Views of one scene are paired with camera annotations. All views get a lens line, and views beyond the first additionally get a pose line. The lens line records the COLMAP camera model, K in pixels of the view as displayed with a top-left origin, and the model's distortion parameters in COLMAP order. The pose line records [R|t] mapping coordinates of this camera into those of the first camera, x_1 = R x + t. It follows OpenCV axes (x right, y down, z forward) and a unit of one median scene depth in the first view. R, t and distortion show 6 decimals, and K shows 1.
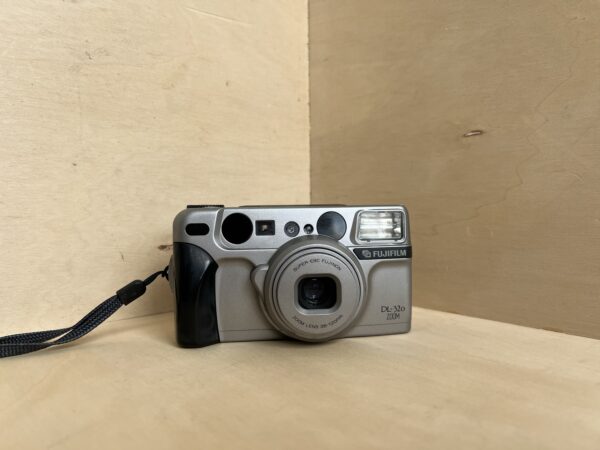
lens RADIAL K [[445.5, 0, 301.5], [0, 445.5, 235.4], [0, 0, 1]] dist [0.007940, -0.031335]
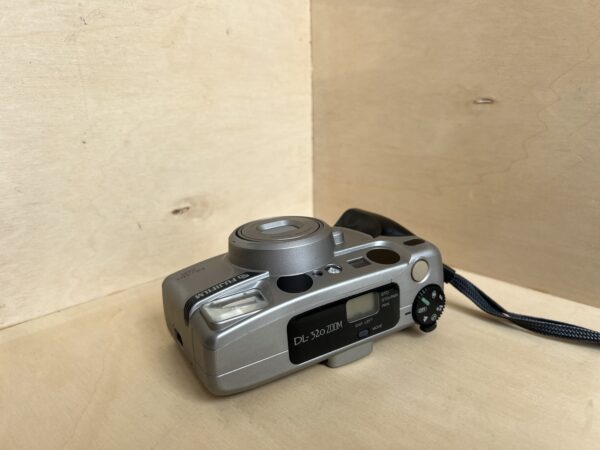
lens RADIAL K [[445.5, 0, 303.3], [0, 445.5, 227.1], [0, 0, 1]] dist [0.007940, -0.031335]
pose [[0.998247, -0.026202, 0.053067, -0.084077], [0.012558, 0.970018, 0.242706, -0.205916], [-0.057835, -0.241615, 0.968647, -0.019430]]
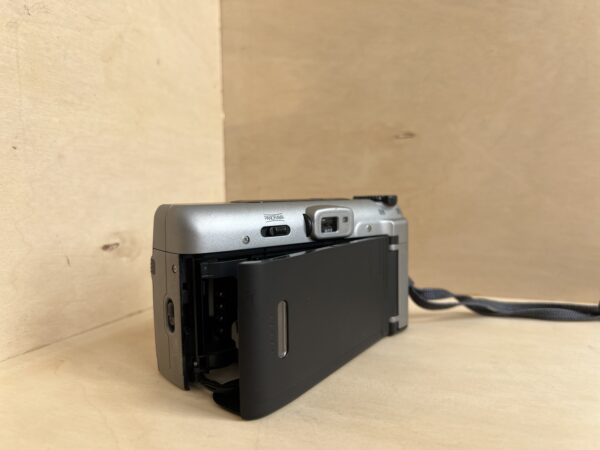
lens RADIAL K [[445.5, 0, 285.3], [0, 445.5, 232.0], [0, 0, 1]] dist [0.007940, -0.031335]
pose [[0.898402, -0.038706, 0.437466, -0.421264], [0.026711, 0.999080, 0.033541, -0.024709], [-0.438362, -0.018448, 0.898609, 0.086460]]
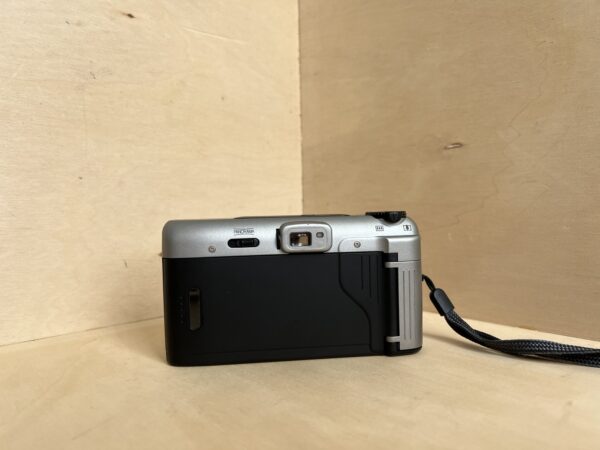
lens RADIAL K [[445.5, 0, 302.0], [0, 445.5, 233.6], [0, 0, 1]] dist [0.007940, -0.031335]
pose [[0.999788, -0.009673, 0.018164, -0.001996], [0.009764, 0.999940, -0.004956, -0.015728], [-0.018115, 0.005132, 0.999823, -0.069762]]
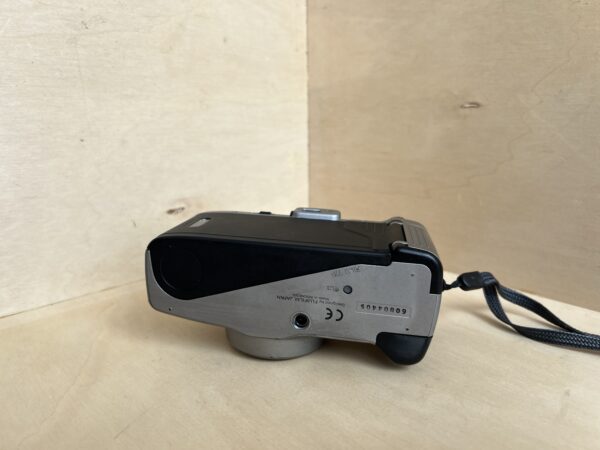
lens RADIAL K [[445.5, 0, 304.7], [0, 445.5, 227.2], [0, 0, 1]] dist [0.007940, -0.031335]
pose [[0.999220, -0.011825, 0.037689, -0.041582], [0.004177, 0.980420, 0.196871, -0.159424], [-0.039279, -0.196560, 0.979705, -0.053404]]
